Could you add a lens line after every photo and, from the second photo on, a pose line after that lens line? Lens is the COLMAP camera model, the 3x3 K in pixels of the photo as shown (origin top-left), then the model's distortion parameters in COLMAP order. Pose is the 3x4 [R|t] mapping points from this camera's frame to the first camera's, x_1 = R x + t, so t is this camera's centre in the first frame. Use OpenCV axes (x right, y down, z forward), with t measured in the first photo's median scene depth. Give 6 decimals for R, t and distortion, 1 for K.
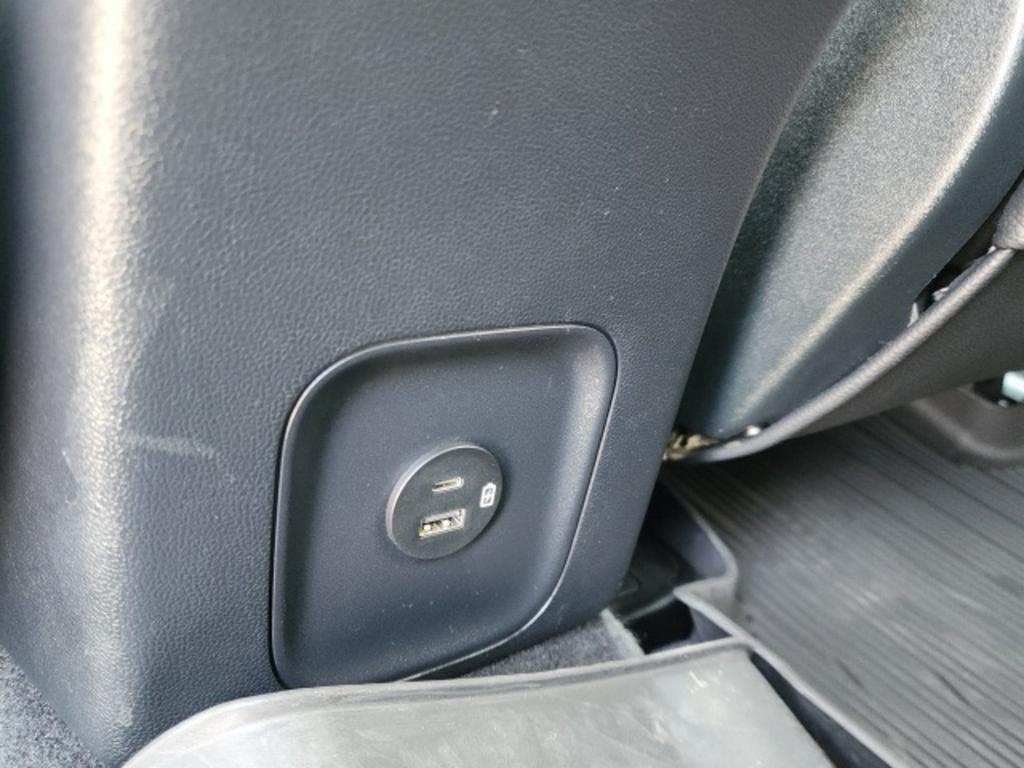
lens RADIAL K [[850.1, 0, 506.2], [0, 850.1, 384.1], [0, 0, 1]] dist [0.003695, -0.002945]
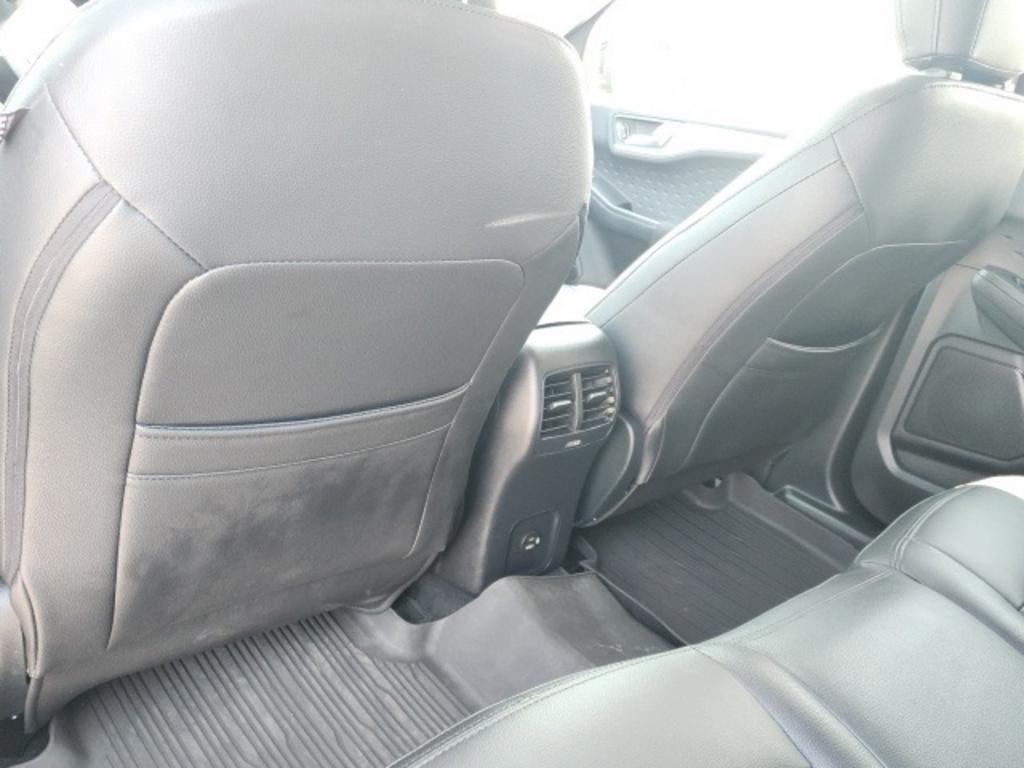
lens RADIAL K [[850.1, 0, 506.2], [0, 850.1, 384.1], [0, 0, 1]] dist [0.003695, -0.002945]
pose [[0.995591, -0.056002, 0.075246, -0.389009], [0.058871, 0.997599, -0.036464, -0.456263], [-0.073024, 0.040733, 0.996498, -2.968301]]
